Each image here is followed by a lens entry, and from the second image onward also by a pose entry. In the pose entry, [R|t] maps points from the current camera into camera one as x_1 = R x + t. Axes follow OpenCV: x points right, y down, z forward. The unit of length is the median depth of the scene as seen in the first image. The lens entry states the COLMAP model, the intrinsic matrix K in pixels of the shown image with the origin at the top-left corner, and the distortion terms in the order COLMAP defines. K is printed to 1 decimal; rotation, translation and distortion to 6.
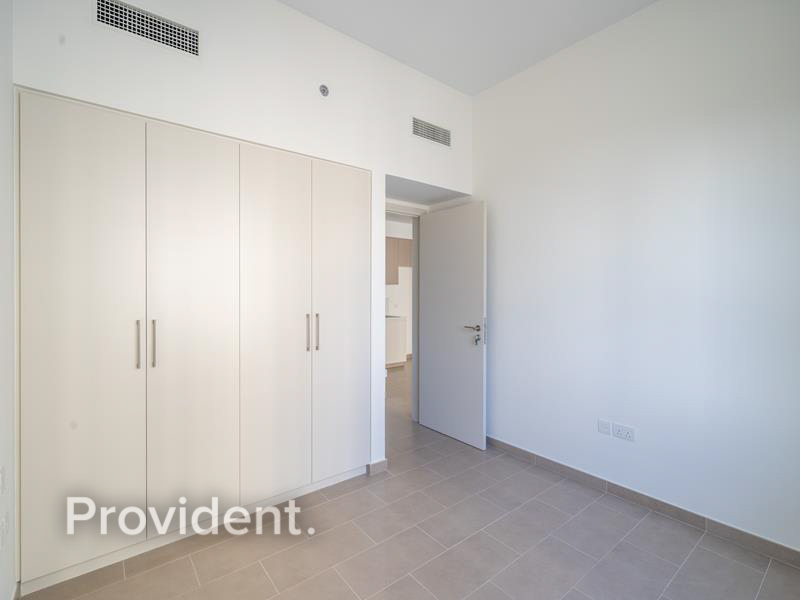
lens RADIAL K [[386.4, 0, 400.0], [0, 386.4, 300.0], [0, 0, 1]] dist [0.000172, 0.000086]
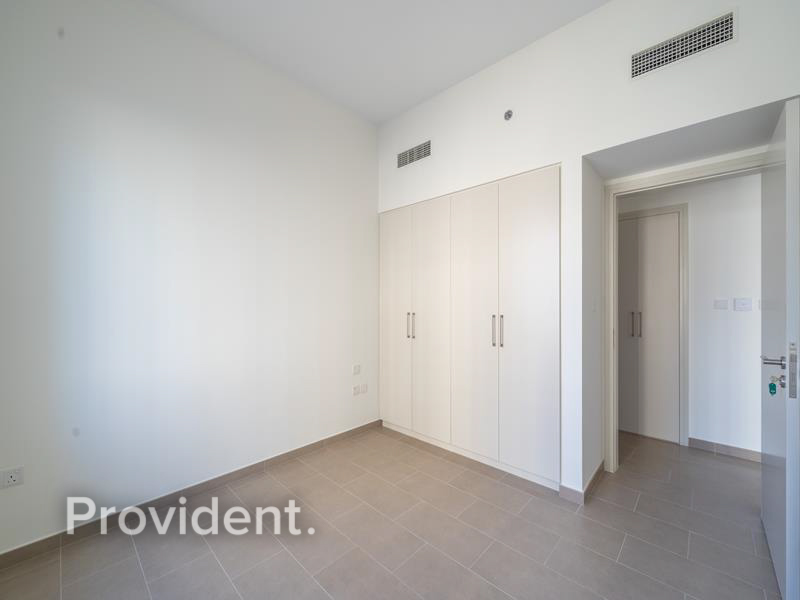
lens RADIAL K [[319.0, 0, 400.0], [0, 319.0, 300.0], [0, 0, 1]] dist [-0.000030, -0.000109]
pose [[0.139620, 0.000989, -0.990205, 0.660671], [-0.004015, 0.999992, 0.000433, -0.008051], [0.990197, 0.003916, 0.139623, 0.555697]]
